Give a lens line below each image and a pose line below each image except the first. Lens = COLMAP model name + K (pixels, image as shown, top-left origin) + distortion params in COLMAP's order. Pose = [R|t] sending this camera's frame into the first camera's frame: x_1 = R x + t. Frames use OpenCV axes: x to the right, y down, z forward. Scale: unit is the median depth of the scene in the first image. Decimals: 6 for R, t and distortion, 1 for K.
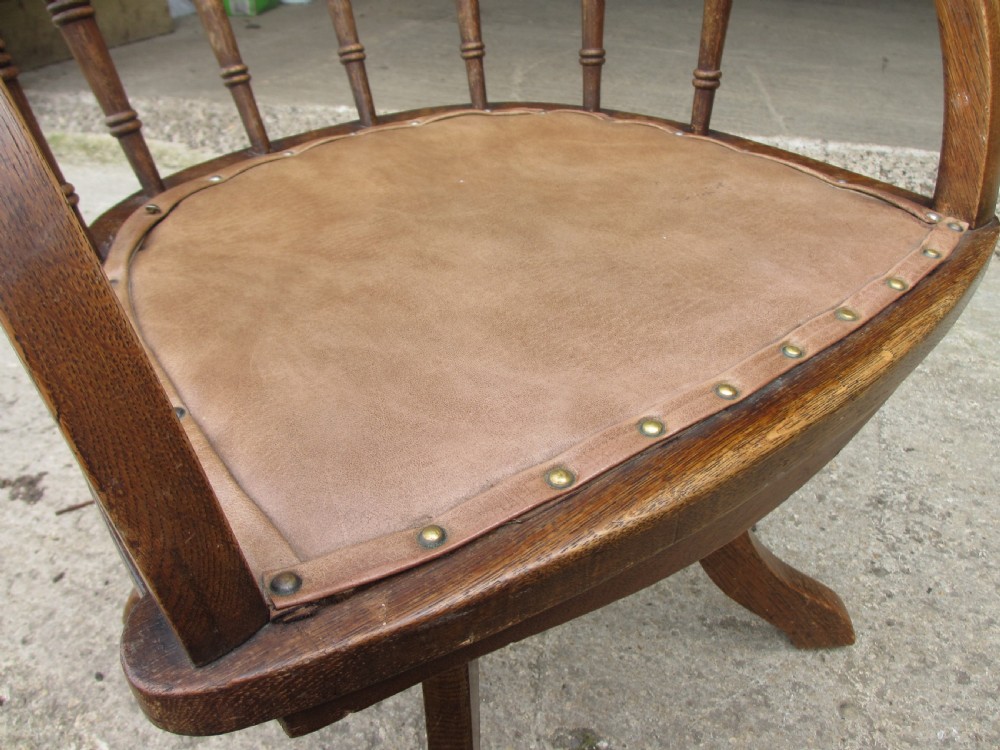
lens RADIAL K [[855.1, 0, 500.8], [0, 855.1, 380.2], [0, 0, 1]] dist [-0.044095, 0.027977]
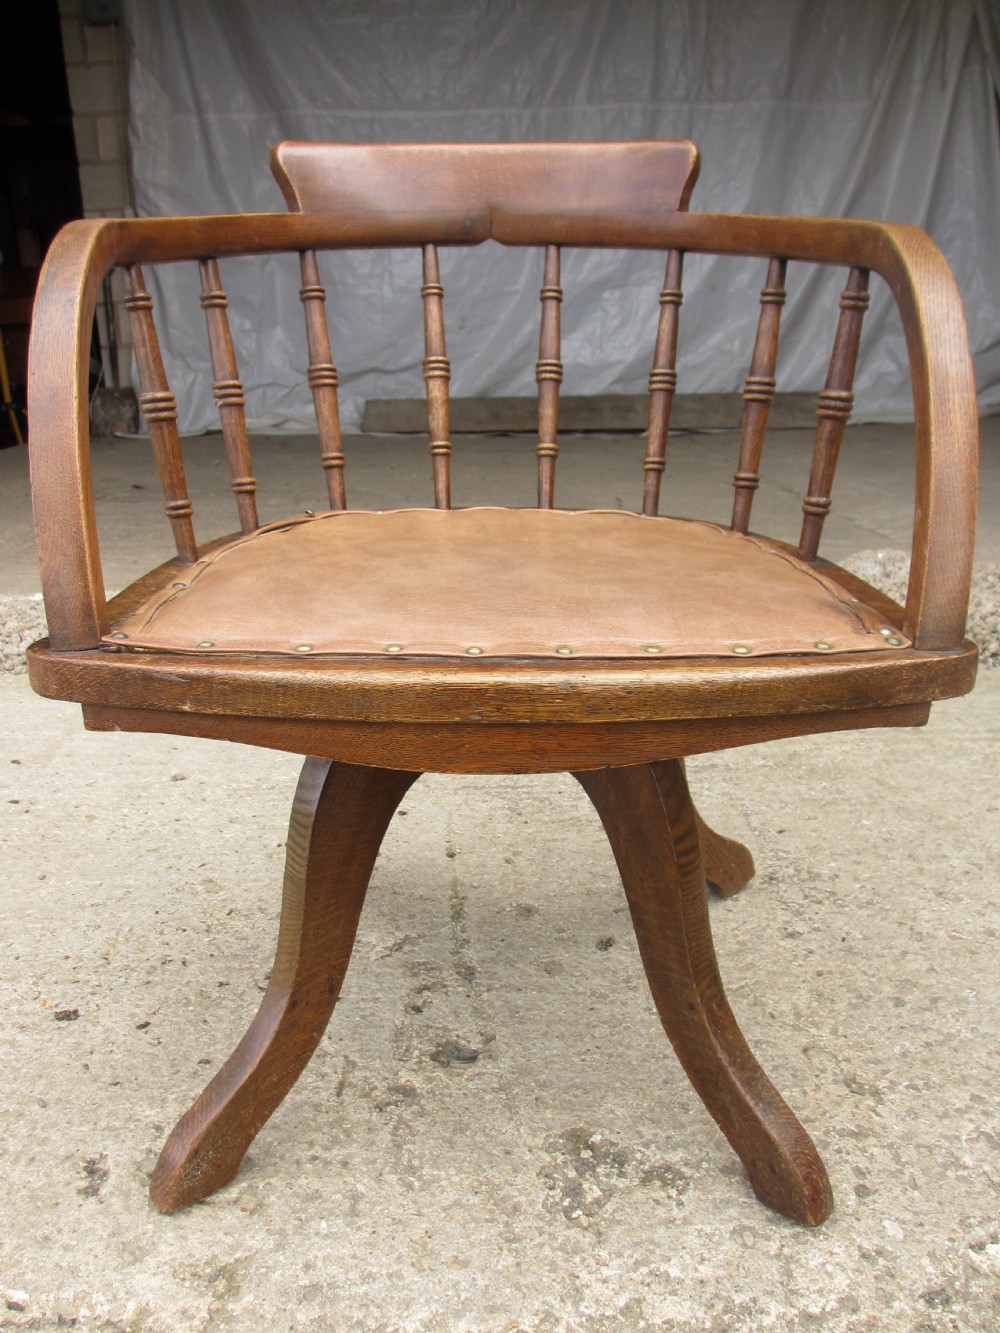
lens RADIAL K [[1139.9, 0, 497.1], [0, 1139.9, 666.9], [0, 0, 1]] dist [-0.044095, 0.027977]
pose [[0.945054, -0.119436, 0.304315, -0.269735], [0.191960, 0.956234, -0.220836, 0.165506], [-0.264620, 0.267118, 0.926620, -0.241393]]
